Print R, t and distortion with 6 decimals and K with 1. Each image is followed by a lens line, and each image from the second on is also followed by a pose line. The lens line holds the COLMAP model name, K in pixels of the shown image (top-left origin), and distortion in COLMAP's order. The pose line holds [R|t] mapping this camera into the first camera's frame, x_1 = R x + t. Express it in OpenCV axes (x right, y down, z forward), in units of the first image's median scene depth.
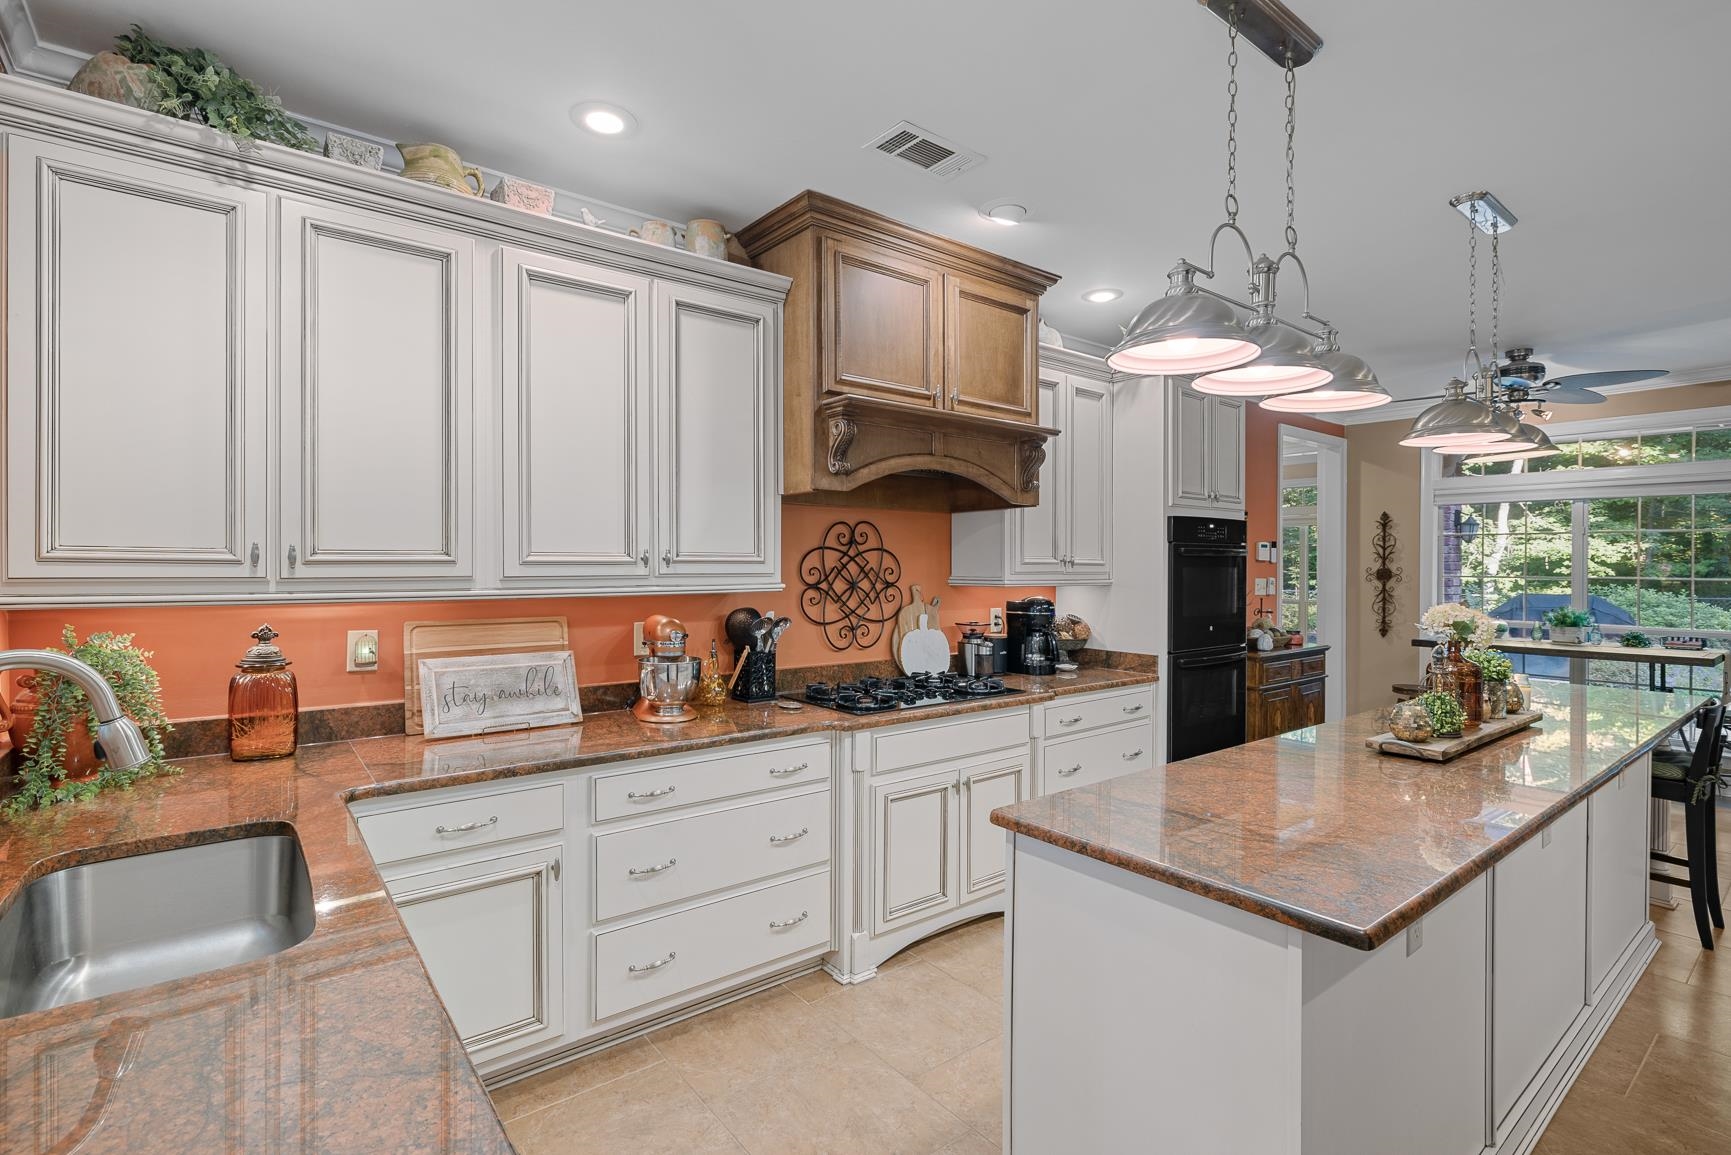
lens RADIAL K [[816.1, 0, 865.5], [0, 816.1, 577.5], [0, 0, 1]] dist [-0.004252, 0.000473]
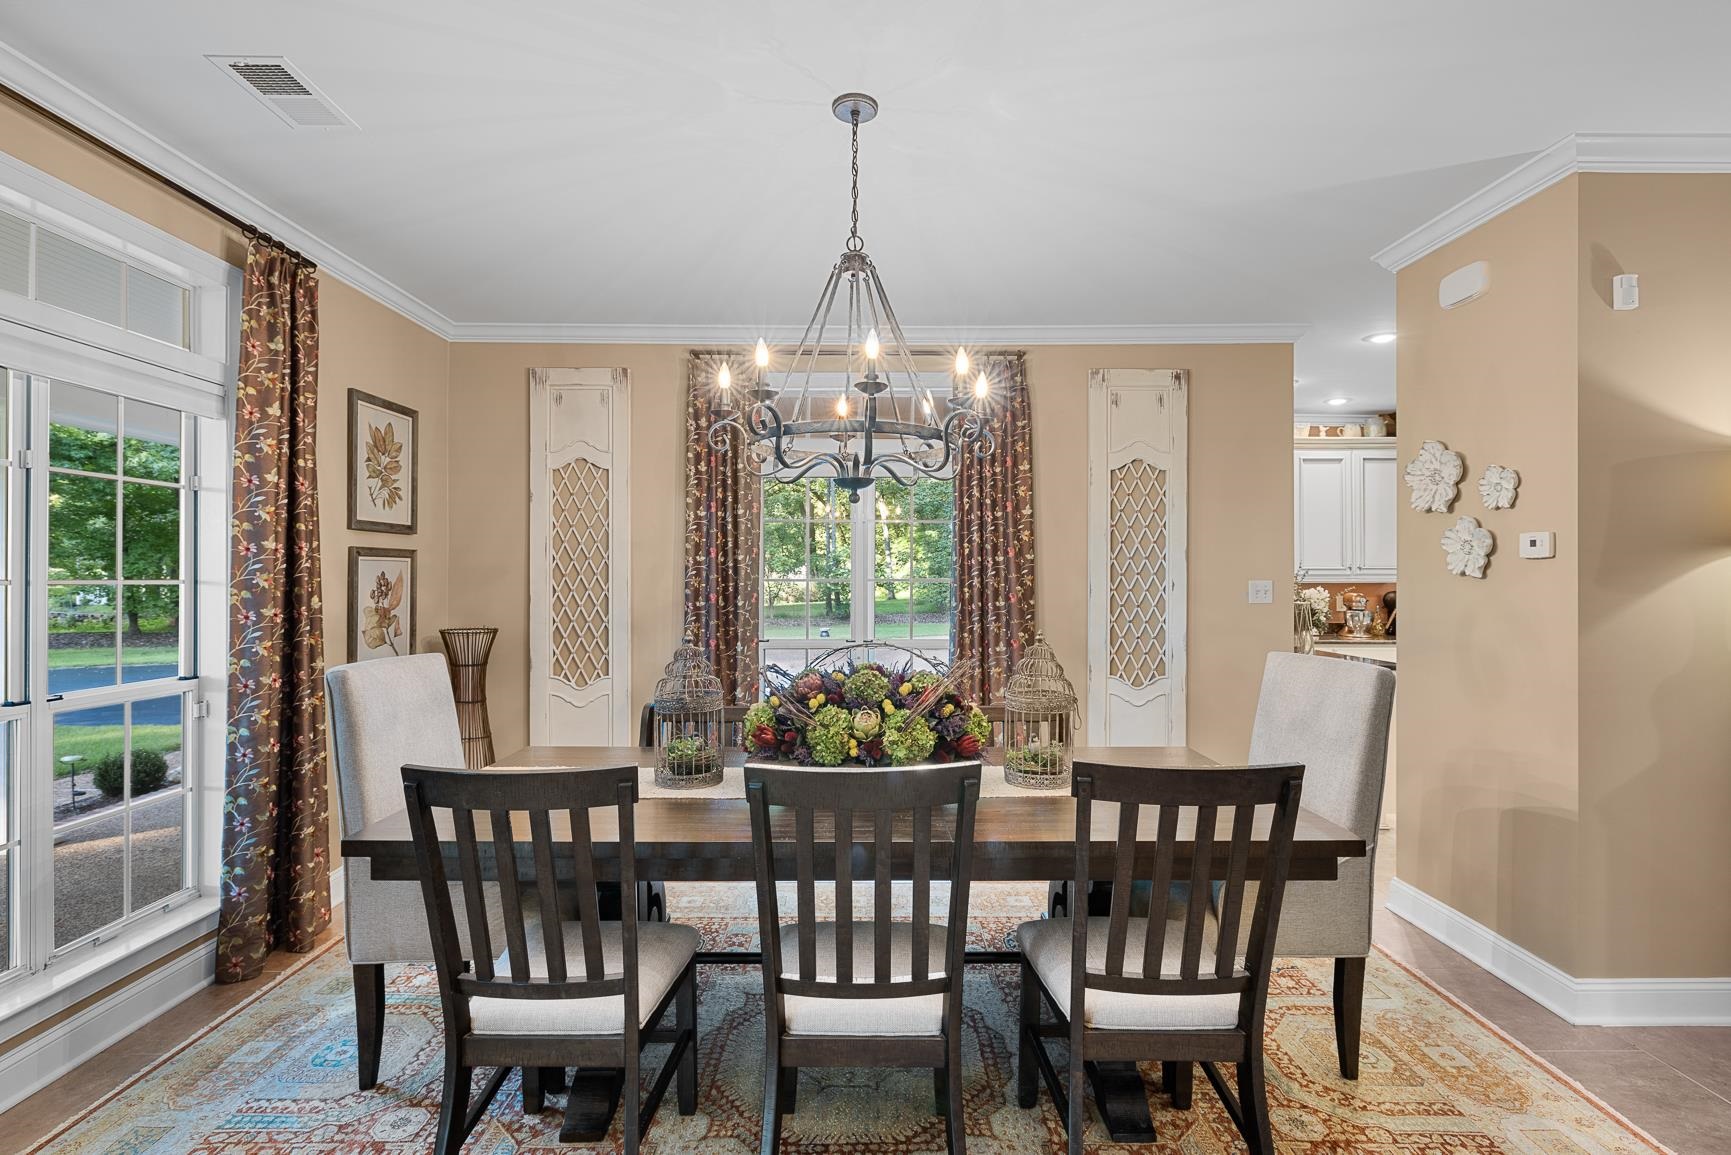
lens RADIAL K [[816.1, 0, 865.5], [0, 816.1, 577.5], [0, 0, 1]] dist [-0.004252, 0.000473]
pose [[0.786253, -0.001106, -0.617904, 0.086629], [-0.007155, 0.999915, -0.010894, 0.039776], [0.617863, 0.012986, 0.786178, -1.663648]]
